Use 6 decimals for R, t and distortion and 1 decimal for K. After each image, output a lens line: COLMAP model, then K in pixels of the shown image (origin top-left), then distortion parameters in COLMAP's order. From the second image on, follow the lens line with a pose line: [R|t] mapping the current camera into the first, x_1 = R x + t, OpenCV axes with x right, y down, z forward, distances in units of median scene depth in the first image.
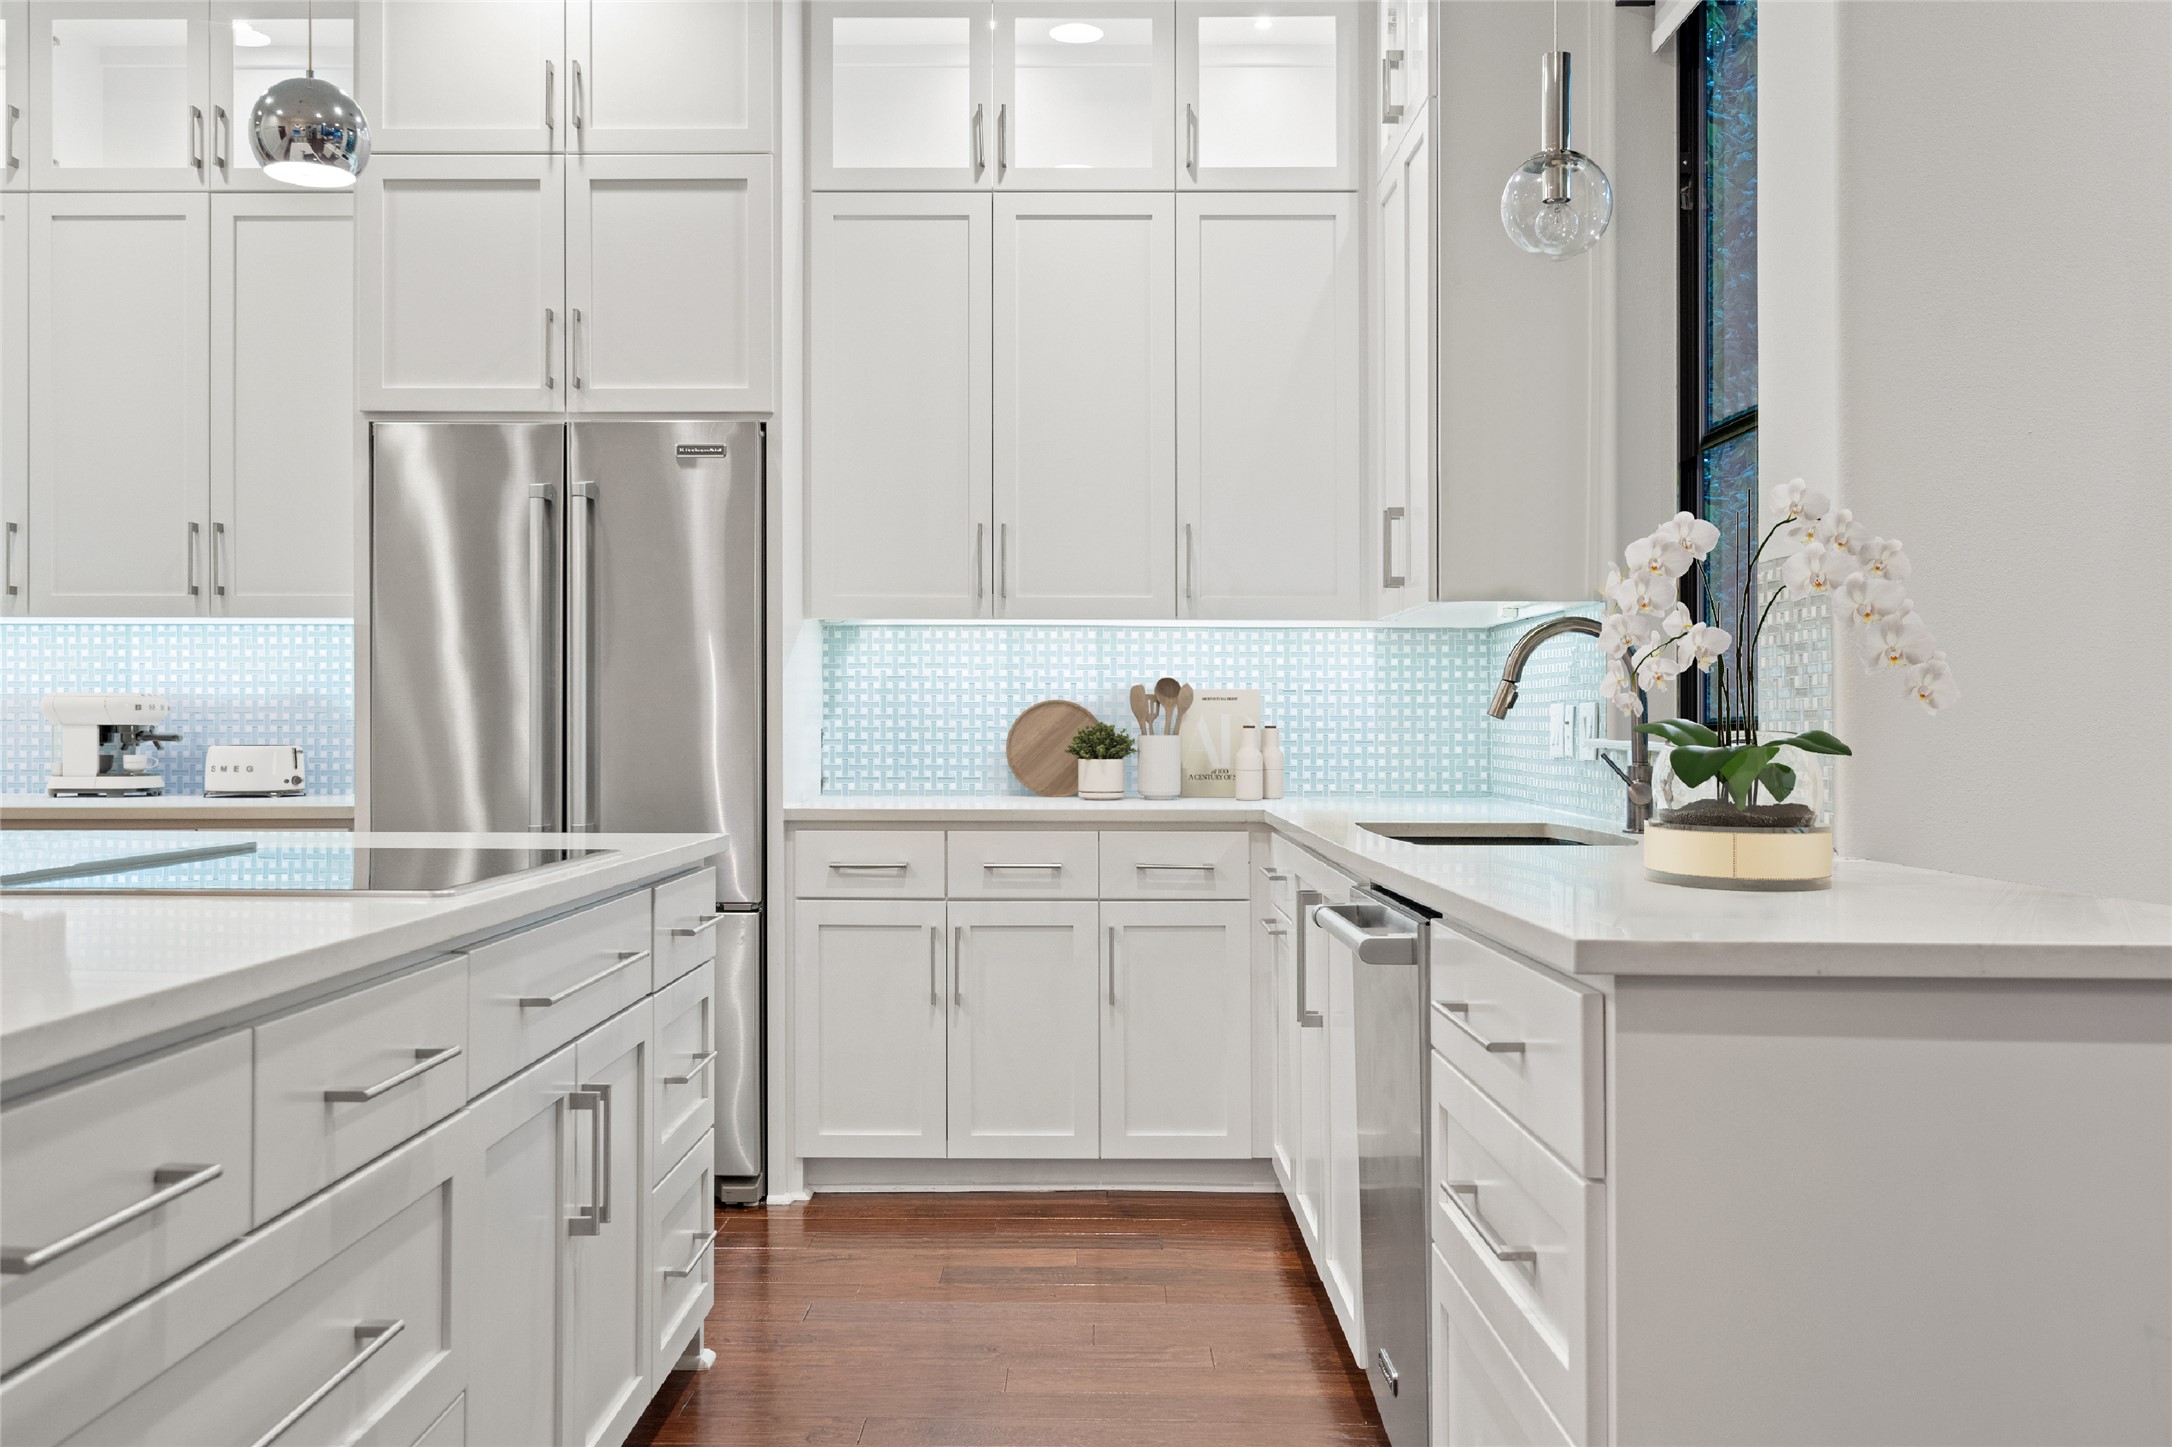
lens RADIAL K [[1986.6, 0, 1088.6], [0, 1986.6, 719.2], [0, 0, 1]] dist [-0.016360, -0.009114]
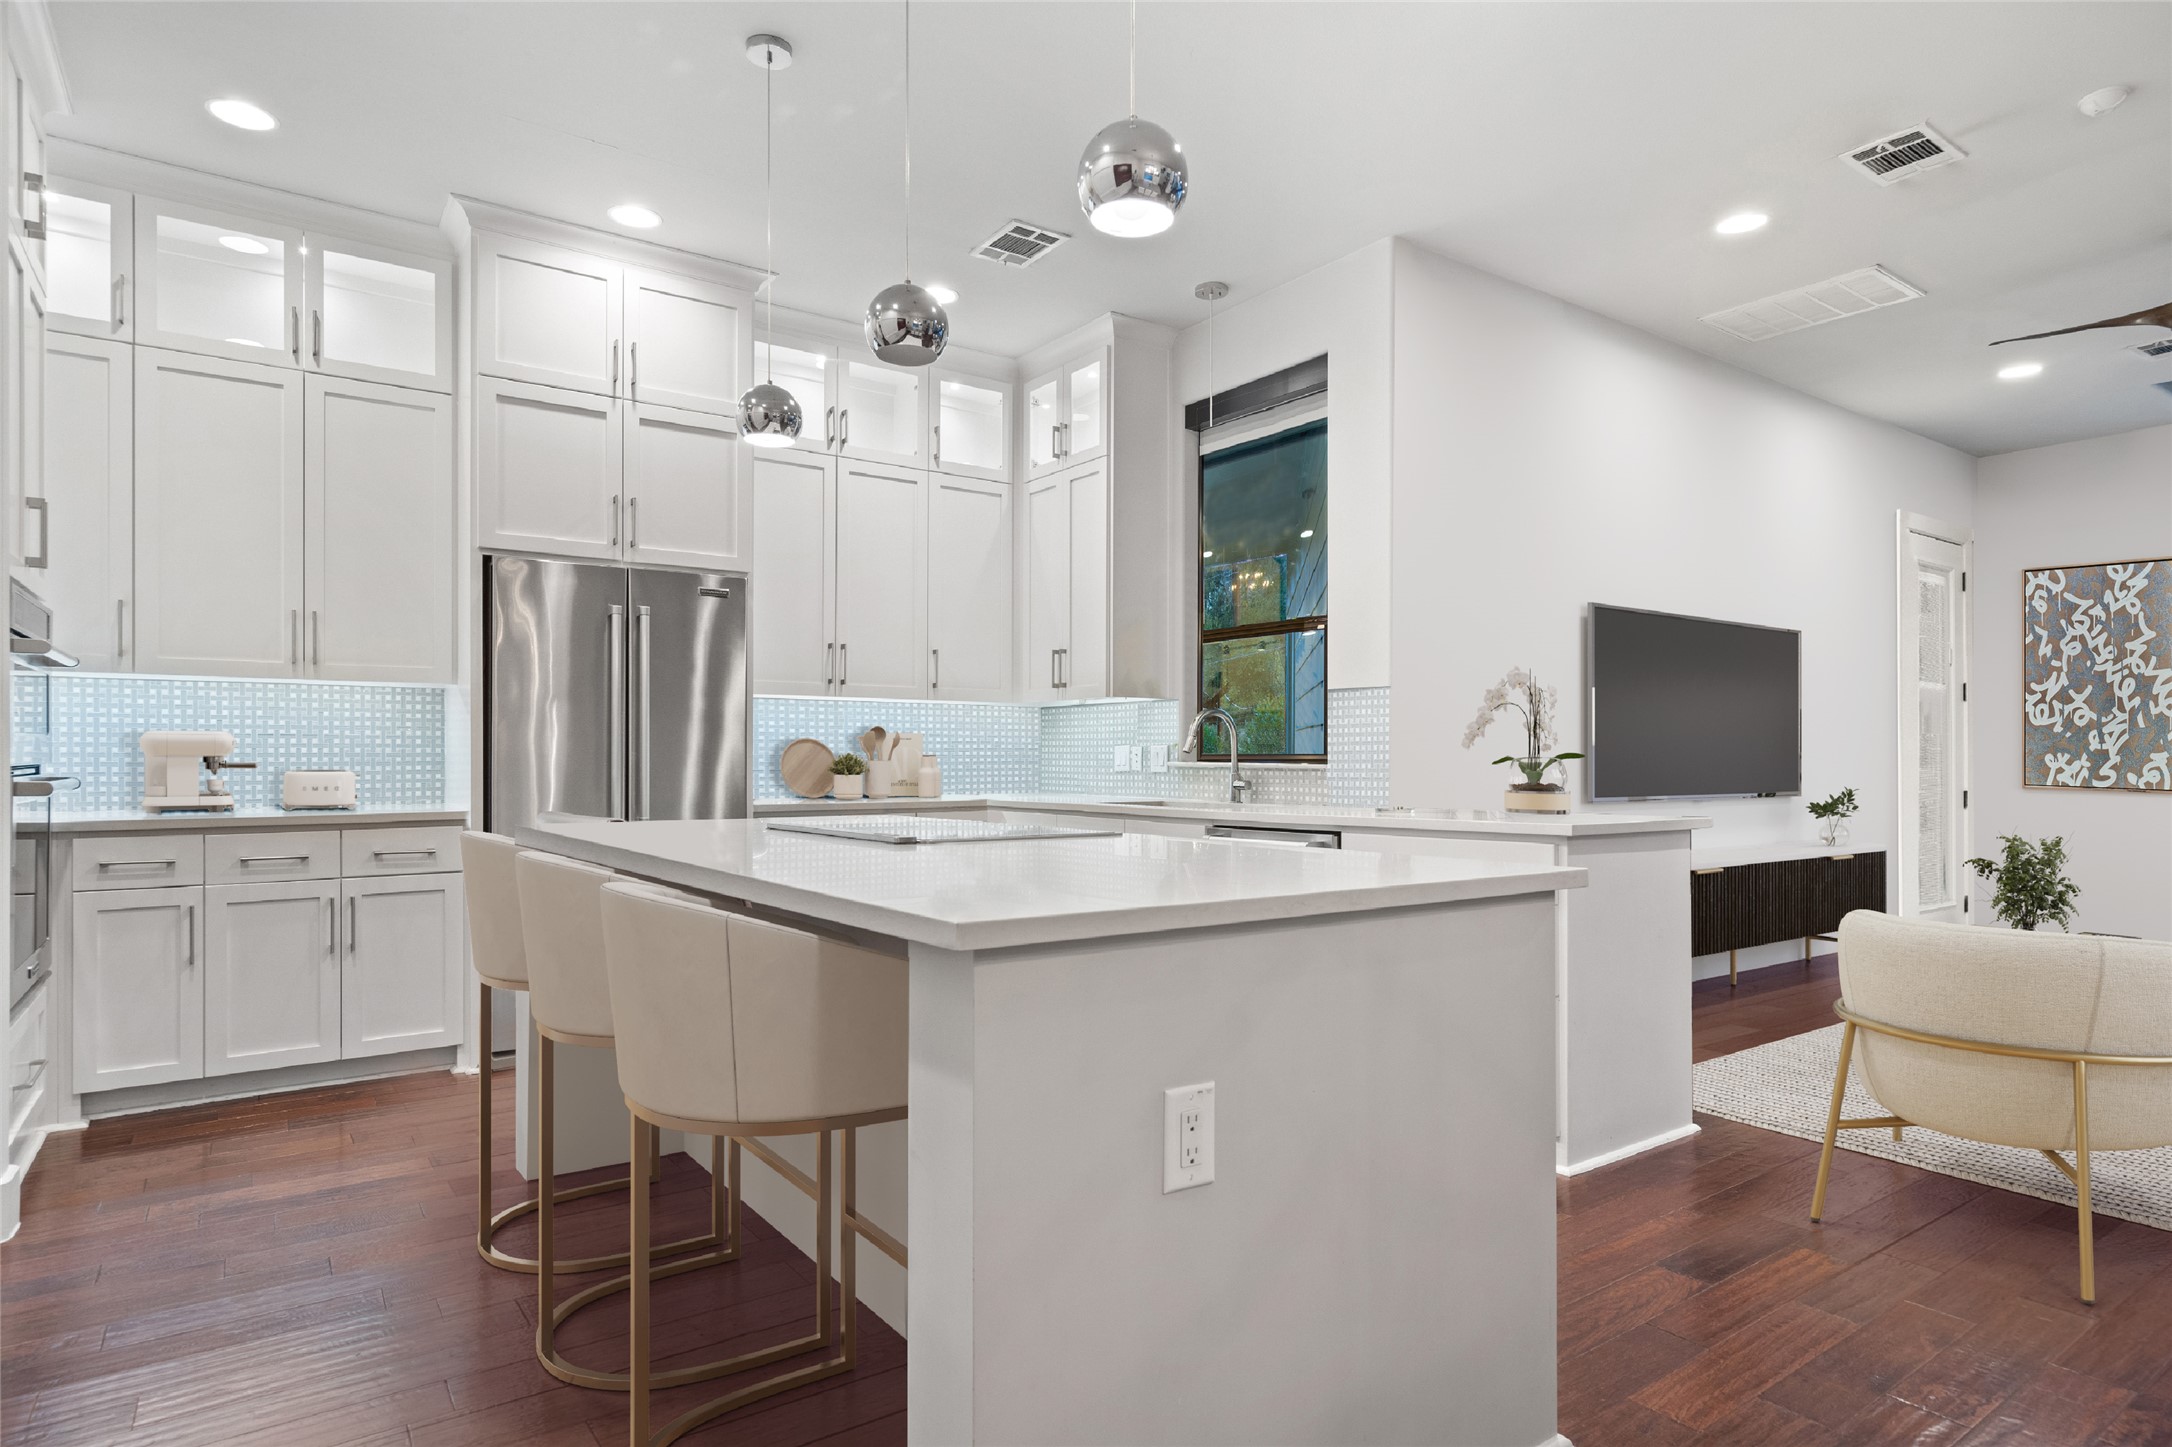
lens RADIAL K [[1192.9, 0, 1086.5], [0, 1192.9, 745.3], [0, 0, 1]] dist [0.000352, -0.000255]
pose [[0.807608, 0.003353, 0.589710, -0.497673], [-0.001027, 0.999990, -0.004280, -0.002019], [-0.589719, 0.002851, 0.807604, 0.002416]]
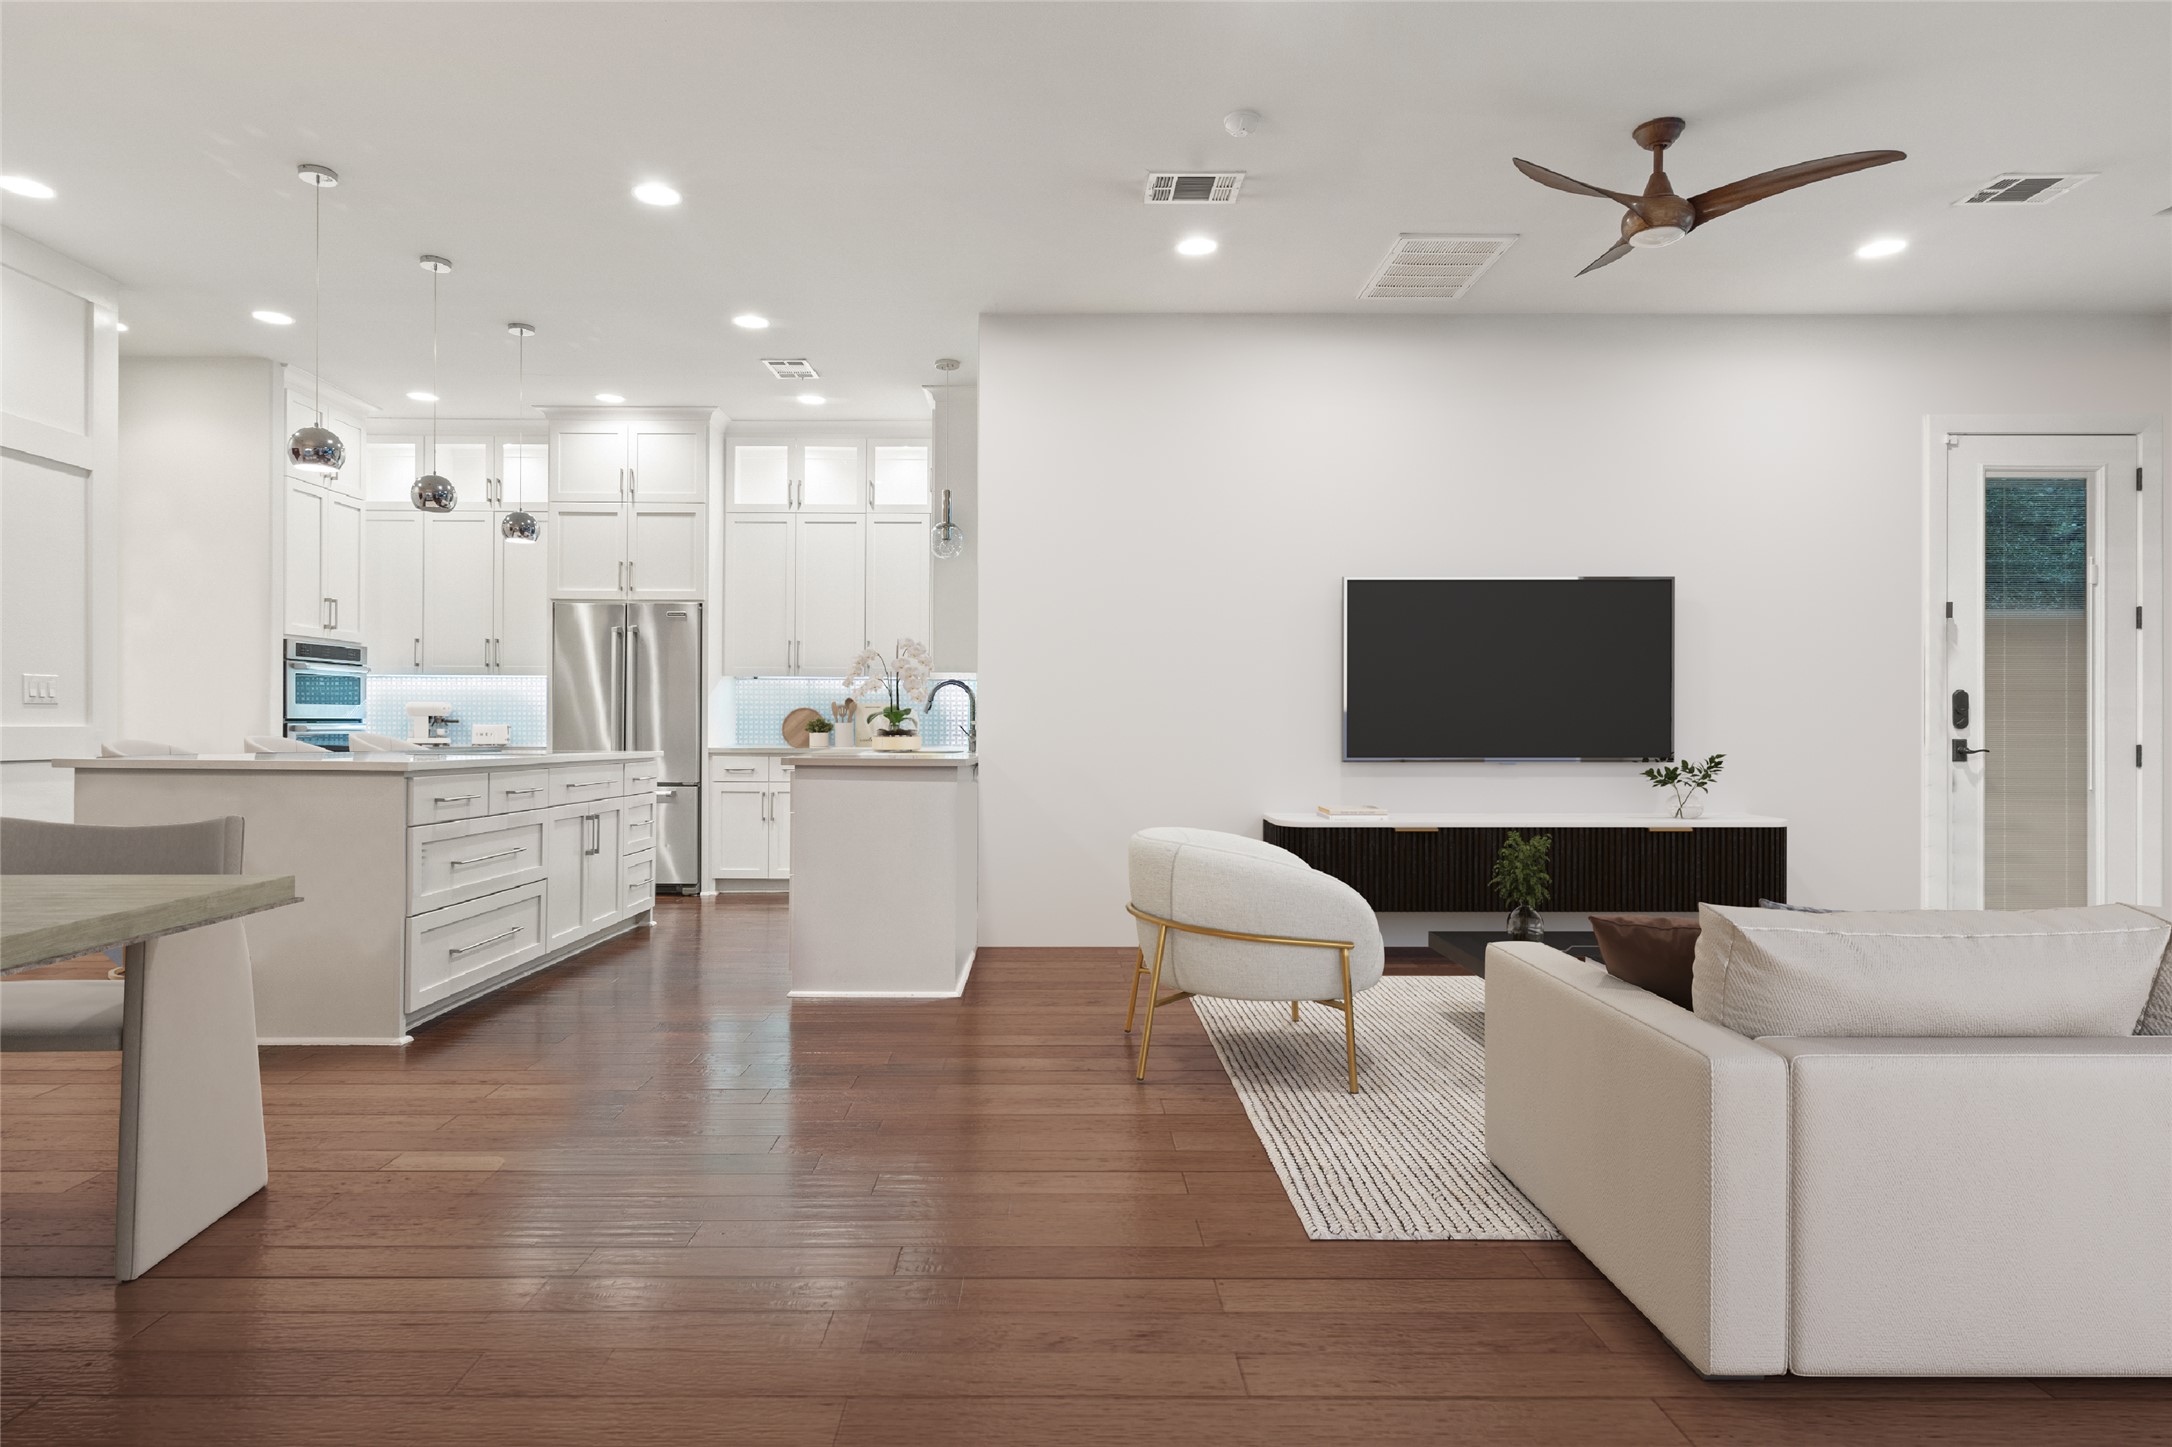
lens RADIAL K [[1192.9, 0, 1044.1], [0, 1192.9, 717.1], [0, 0, 1]] dist [0.000352, -0.000255]
pose [[0.999994, 0.002060, 0.002702, 0.275569], [-0.002042, 0.999975, -0.006762, 0.012301], [-0.002716, 0.006757, 0.999973, -0.569605]]
